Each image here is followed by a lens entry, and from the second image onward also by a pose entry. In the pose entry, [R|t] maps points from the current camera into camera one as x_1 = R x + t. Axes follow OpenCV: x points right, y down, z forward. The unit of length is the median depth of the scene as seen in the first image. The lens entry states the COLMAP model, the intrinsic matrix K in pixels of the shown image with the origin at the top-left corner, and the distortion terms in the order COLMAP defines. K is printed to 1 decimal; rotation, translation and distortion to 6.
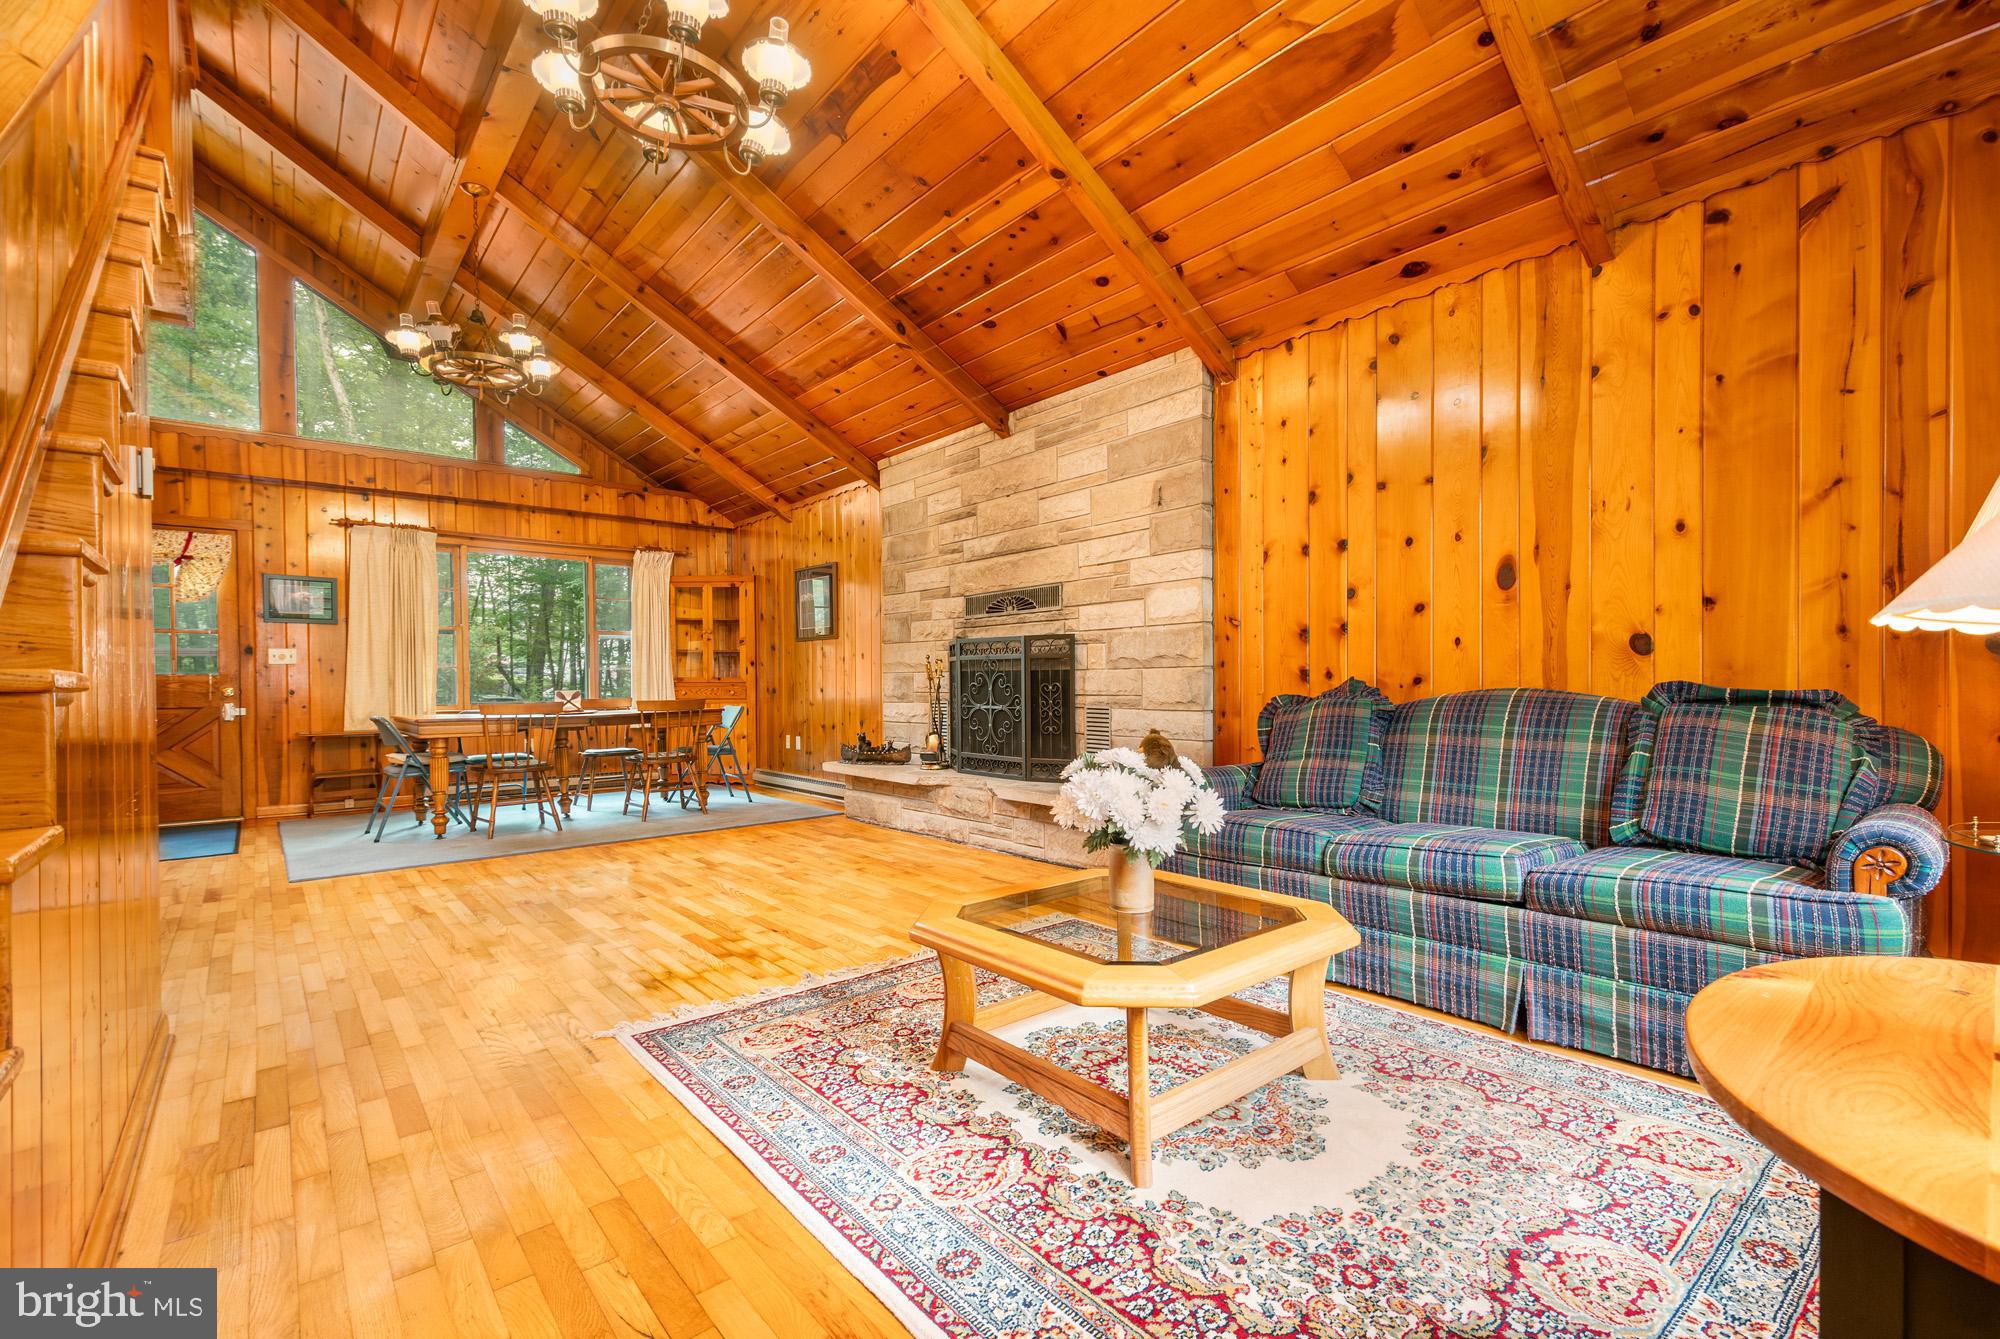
lens RADIAL K [[883.5, 0, 1014.1], [0, 883.5, 692.3], [0, 0, 1]] dist [0.023441, -0.010866]
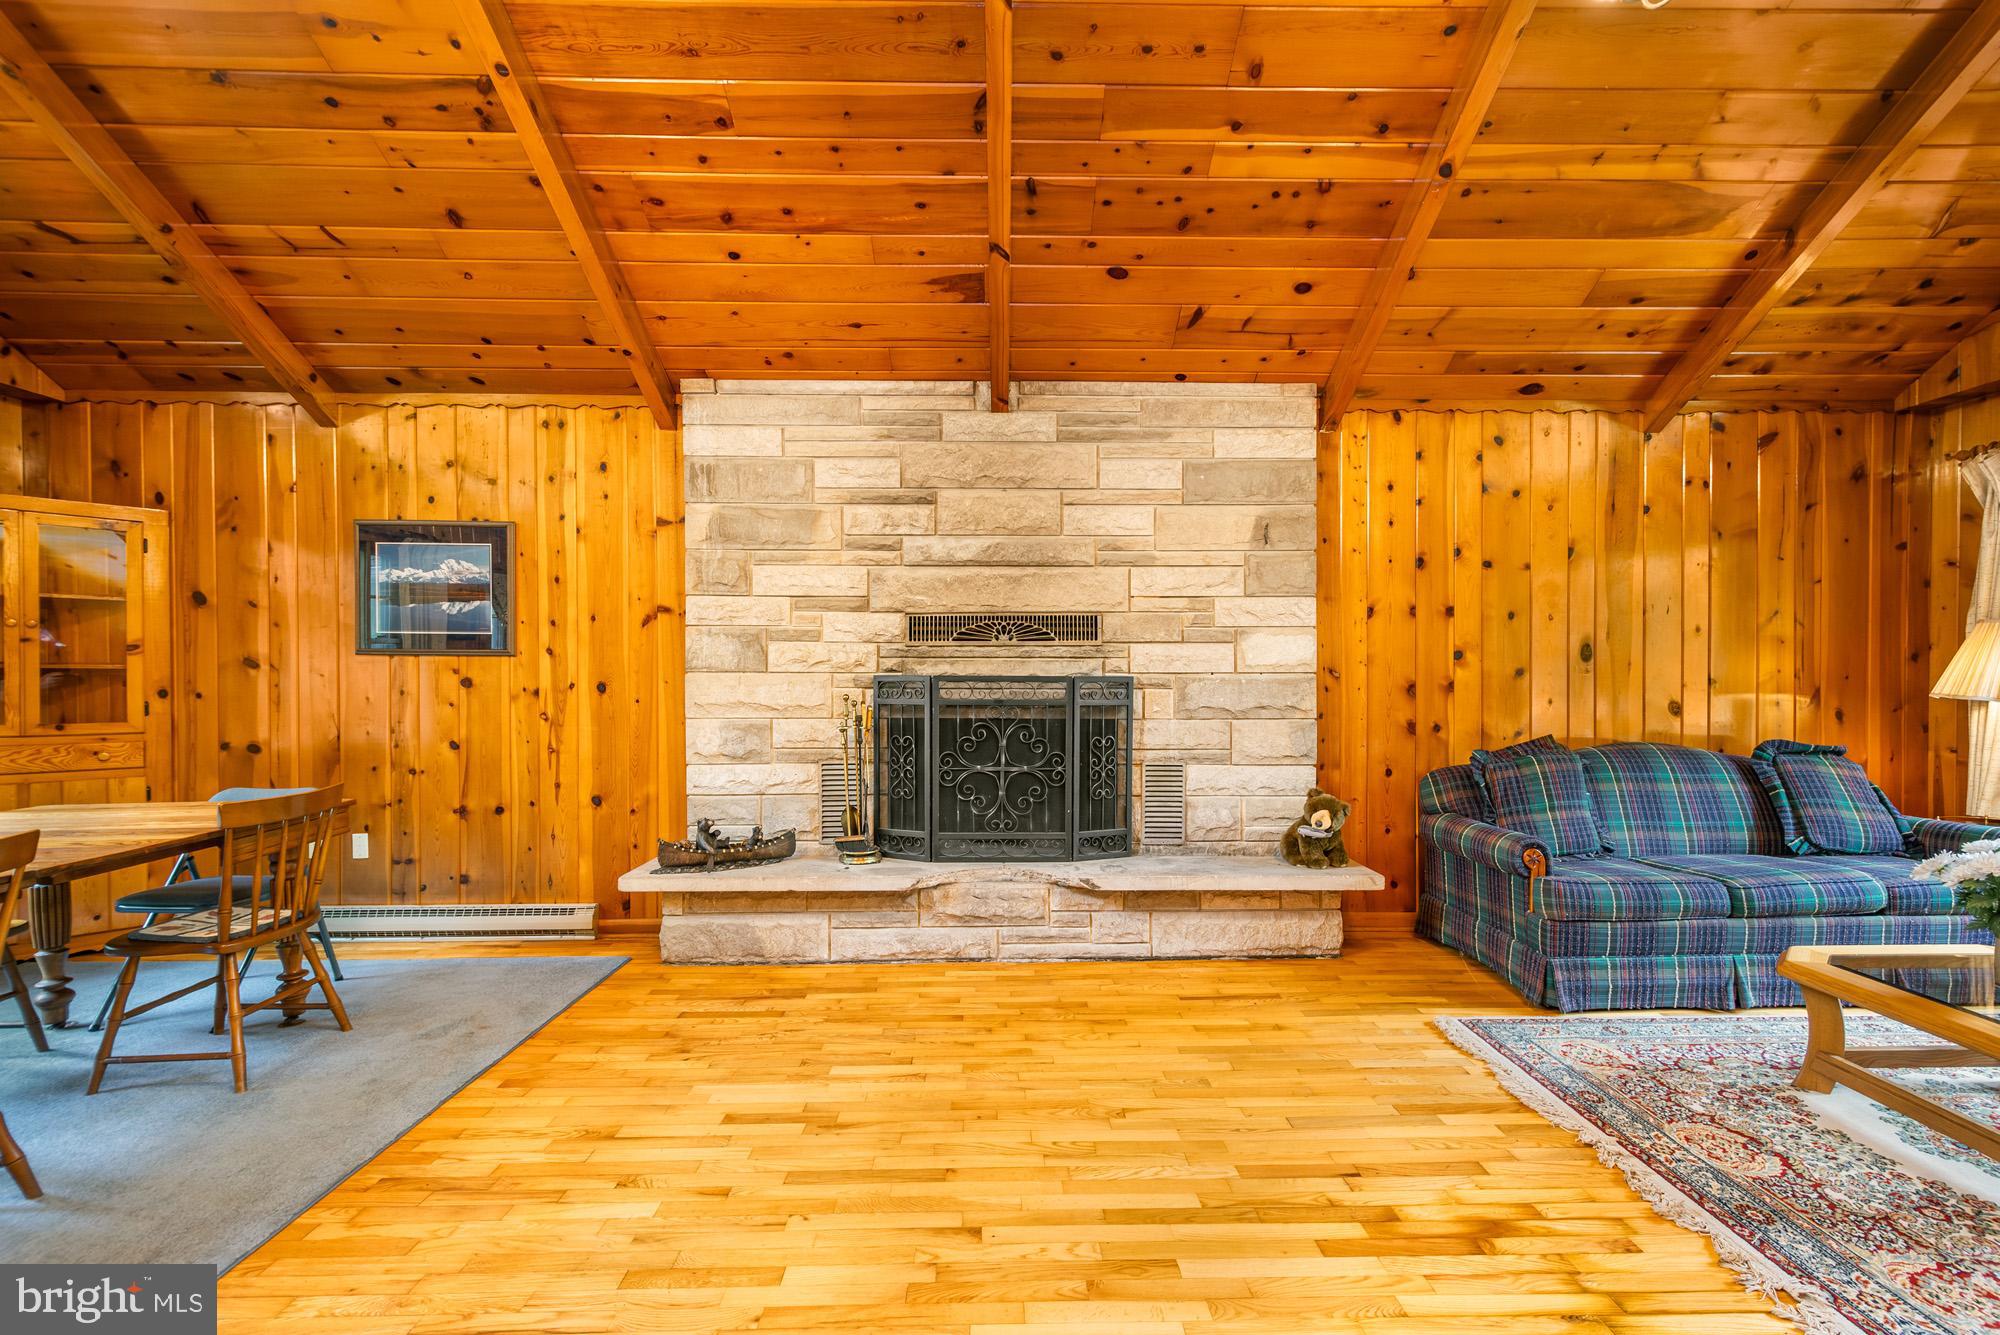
lens RADIAL K [[883.5, 0, 1014.1], [0, 883.5, 690.3], [0, 0, 1]] dist [0.023441, -0.010866]
pose [[0.629703, -0.001962, 0.776833, -0.531394], [0.004866, 0.999987, -0.001418, -0.043159], [-0.776821, 0.004673, 0.629705, 0.460913]]
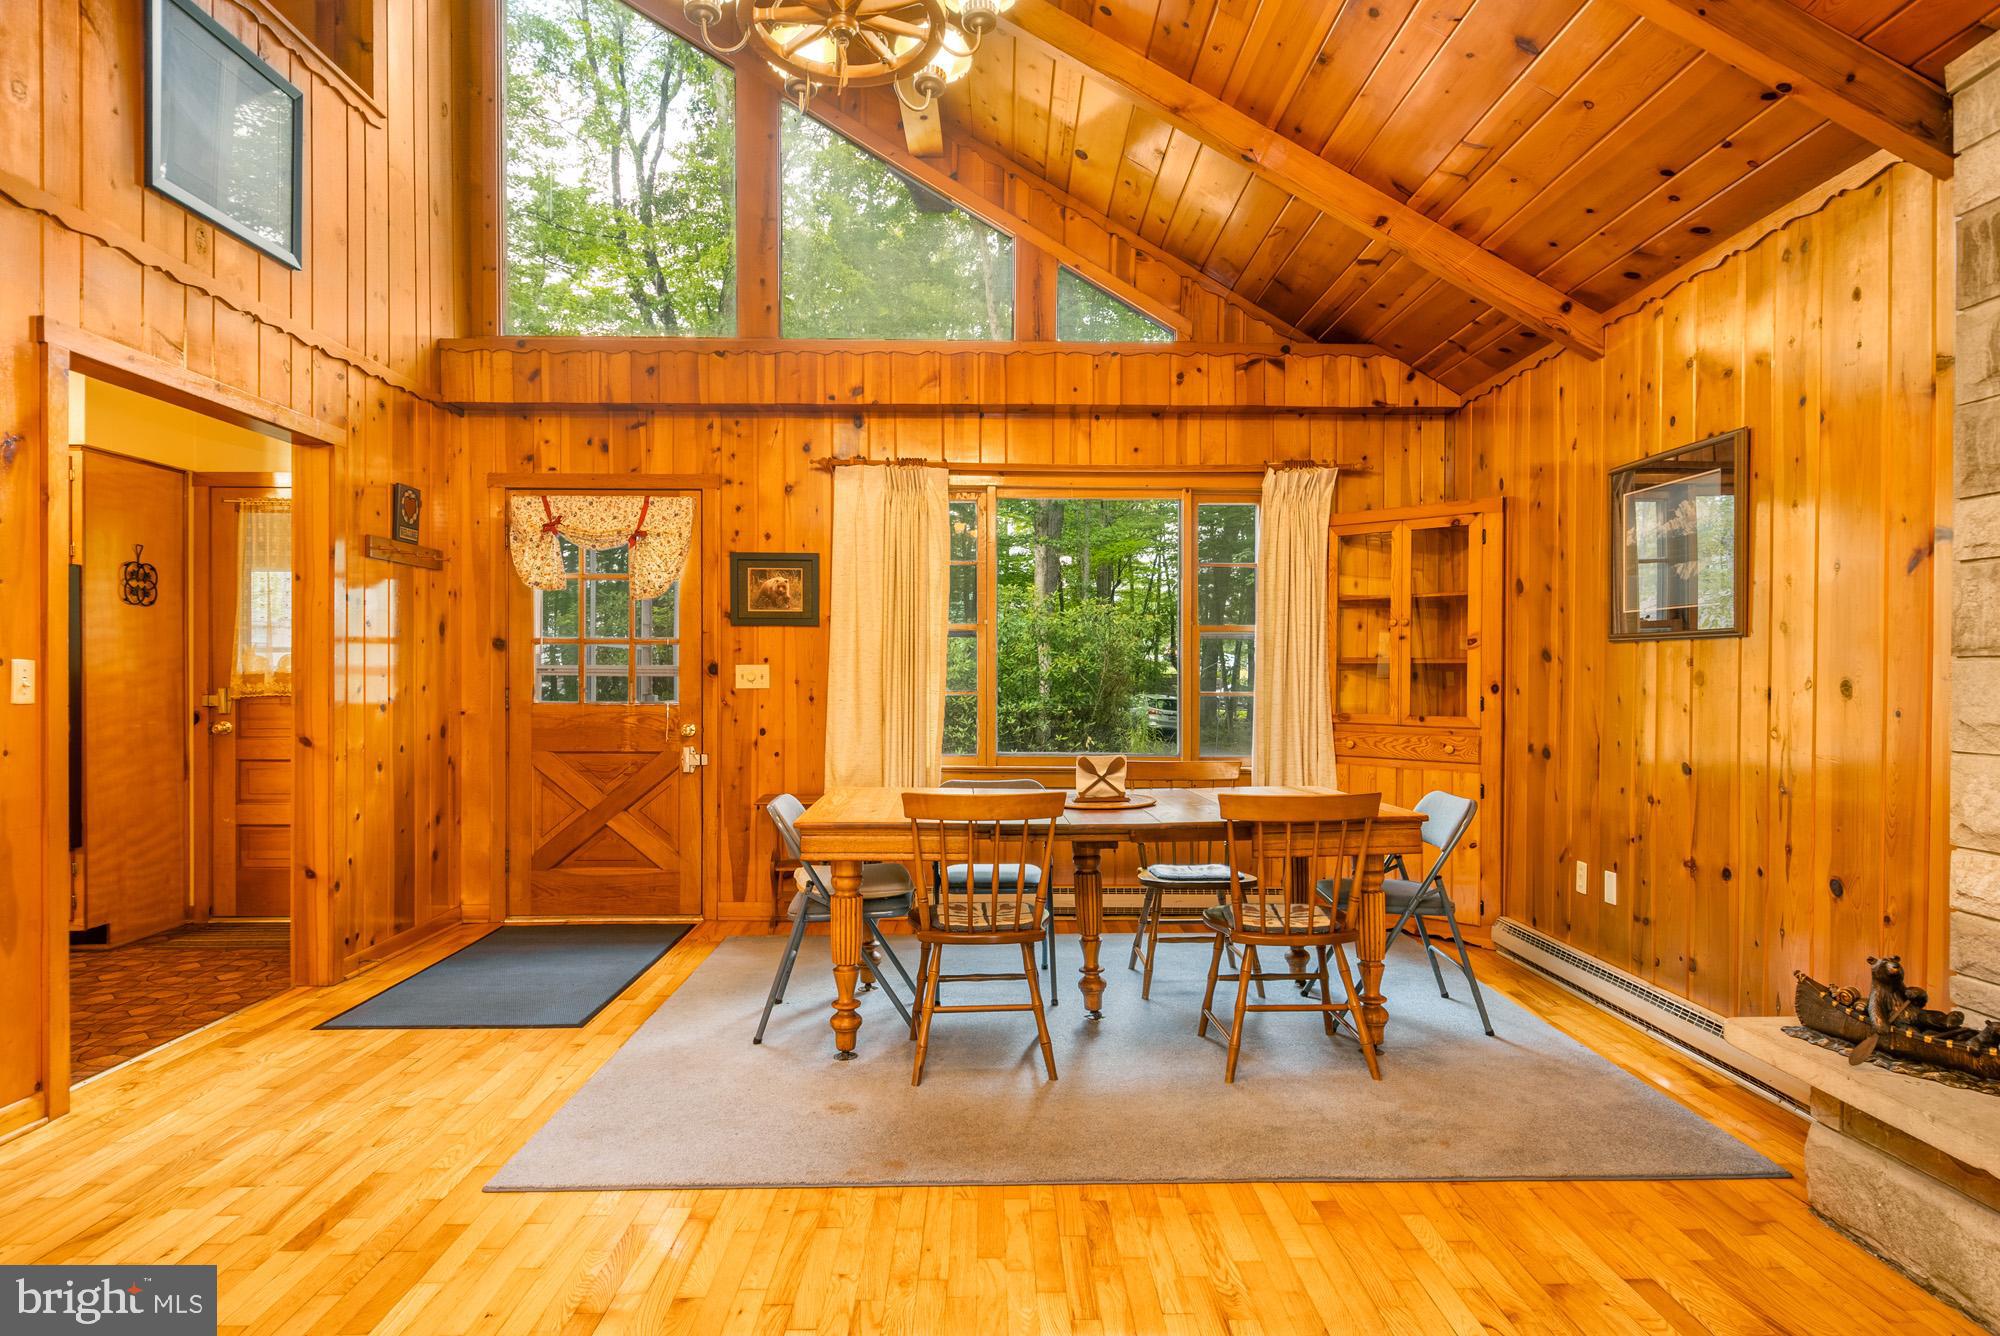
lens RADIAL K [[1122.5, 0, 1008.3], [0, 1122.5, 685.9], [0, 0, 1]] dist [0.025590, -0.022772]
pose [[0.776021, 0.015922, -0.630506, -0.169057], [-0.016473, 0.999852, 0.004974, -0.045103], [0.630492, 0.006526, 0.776169, 0.531003]]
